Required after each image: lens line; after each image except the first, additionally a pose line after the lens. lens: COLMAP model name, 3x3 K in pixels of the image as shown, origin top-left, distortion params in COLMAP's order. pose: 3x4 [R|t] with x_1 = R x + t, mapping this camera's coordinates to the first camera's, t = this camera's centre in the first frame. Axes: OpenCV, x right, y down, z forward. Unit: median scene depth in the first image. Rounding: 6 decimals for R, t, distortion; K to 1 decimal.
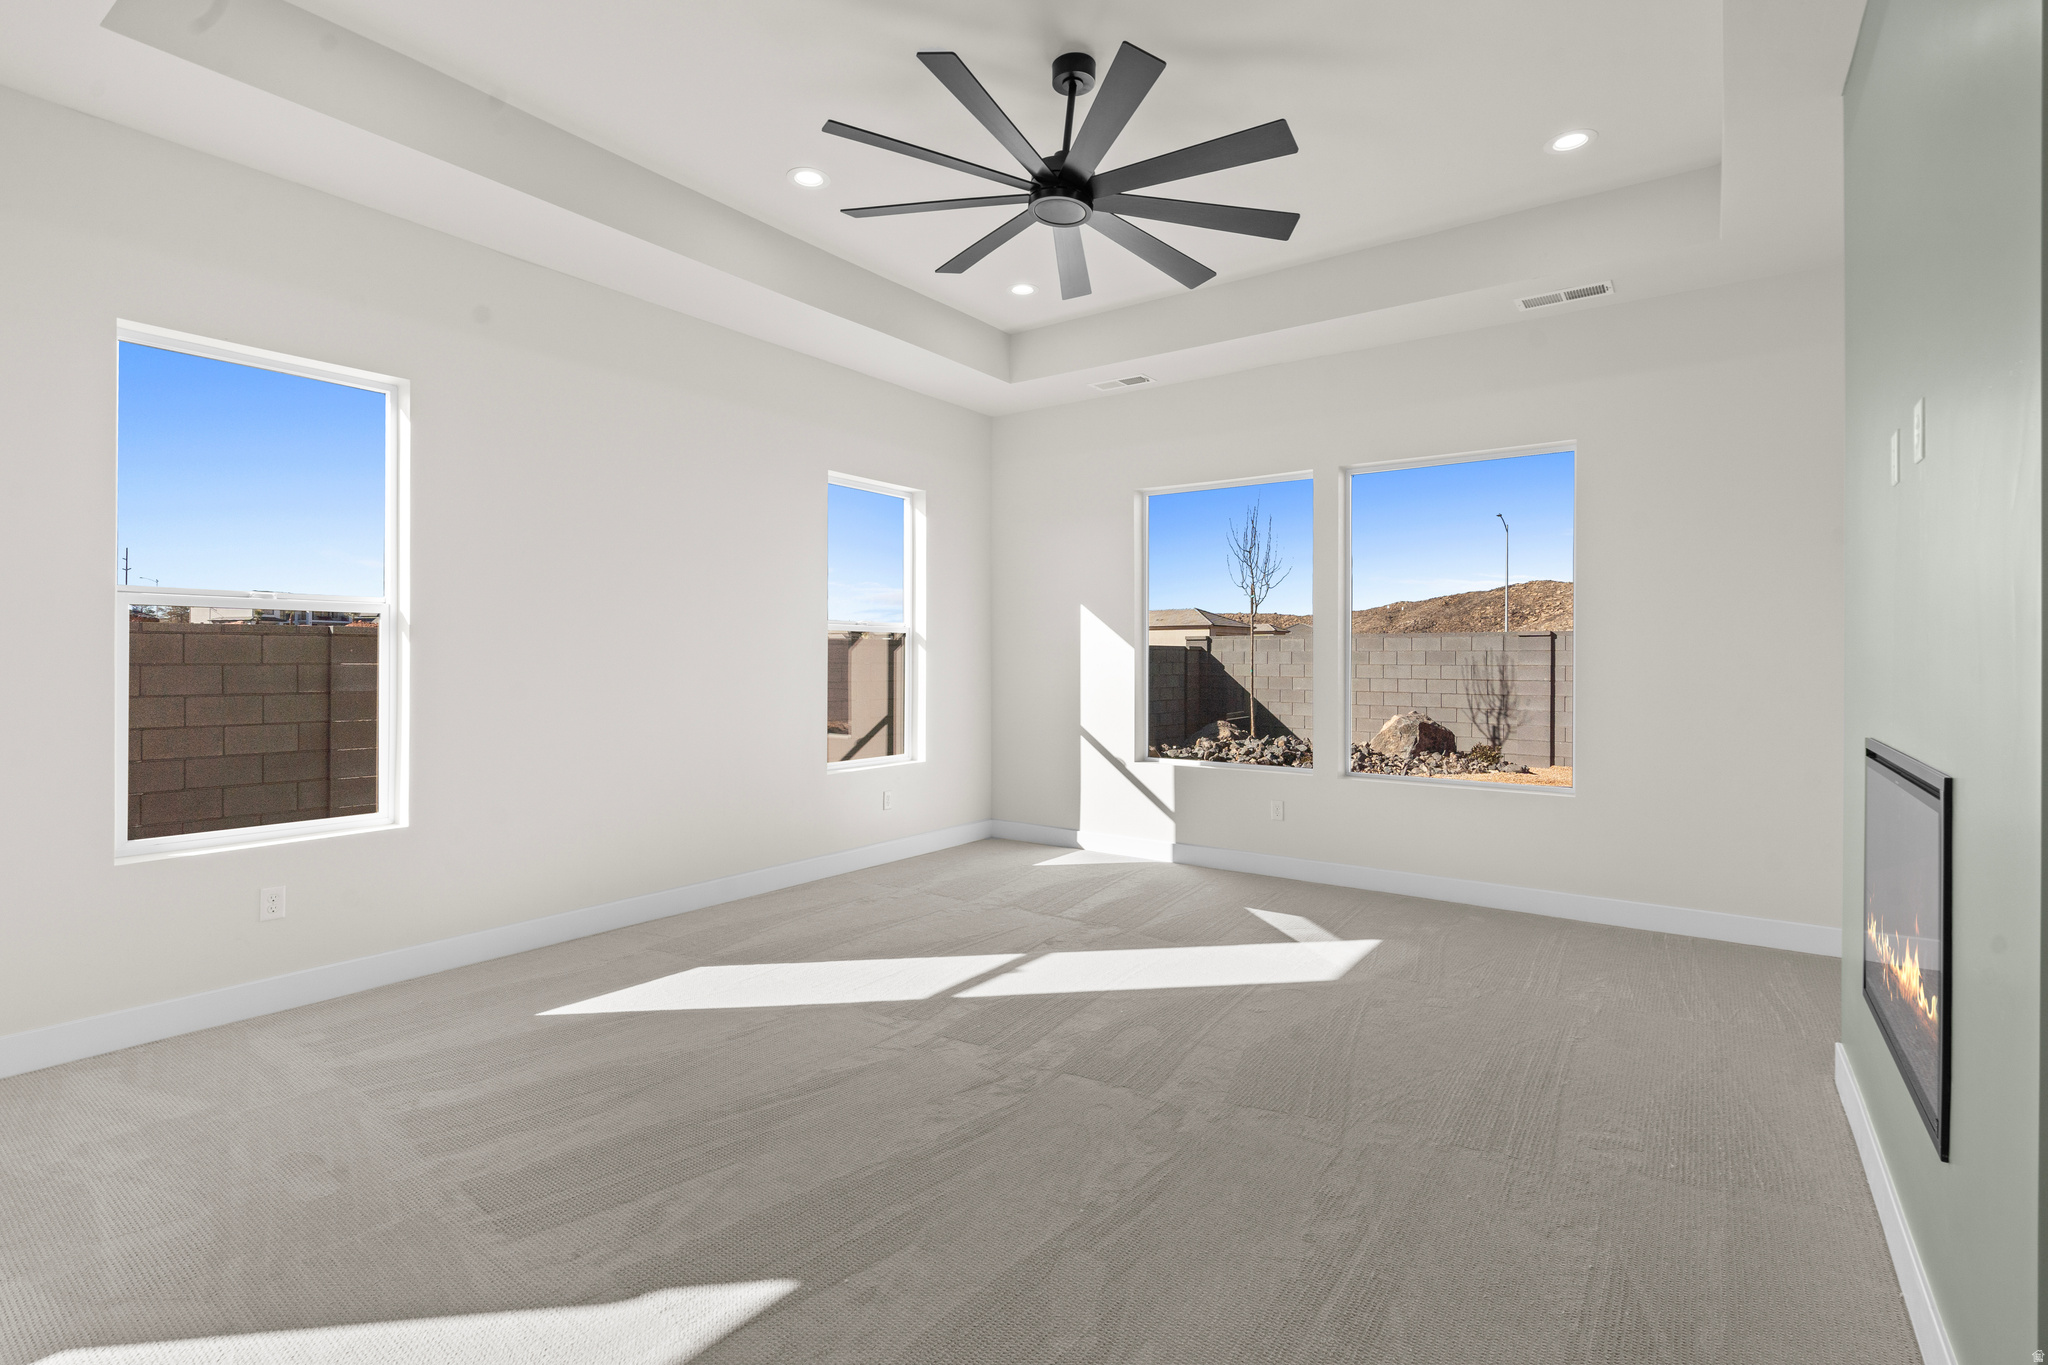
lens RADIAL K [[938.7, 0, 1018.6], [0, 938.7, 670.4], [0, 0, 1]] dist [-0.002327, -0.000516]
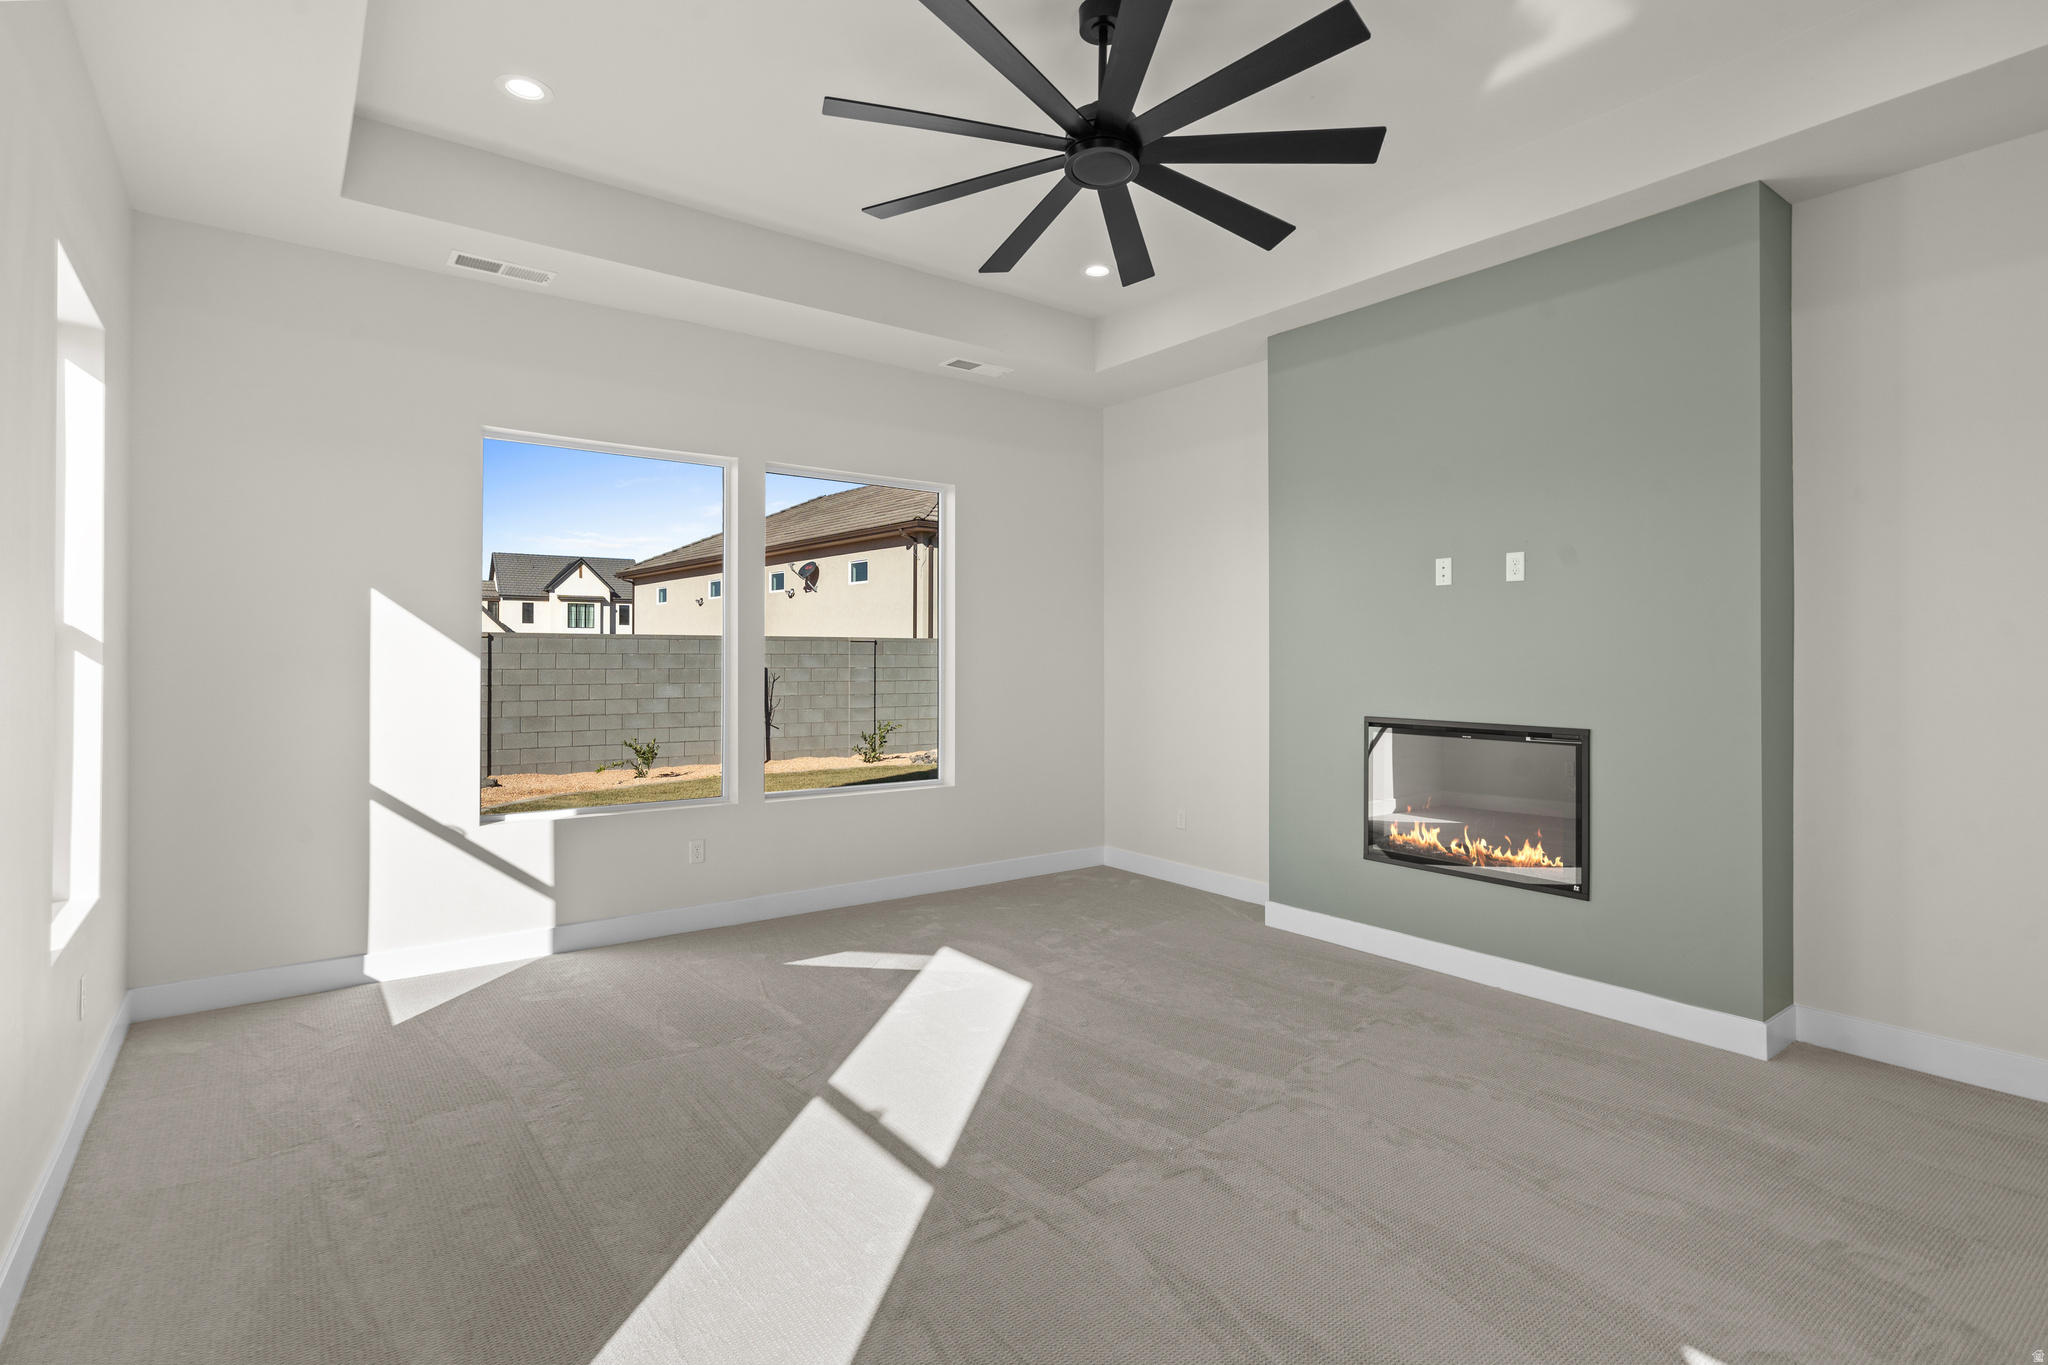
lens RADIAL K [[977.6, 0, 1068.0], [0, 977.6, 659.5], [0, 0, 1]] dist [-0.000209, 0.000148]
pose [[0.287781, -0.006659, 0.957673, -0.440218], [0.005331, 0.999971, 0.005351, -0.024097], [-0.957682, 0.003566, 0.287808, 0.404043]]
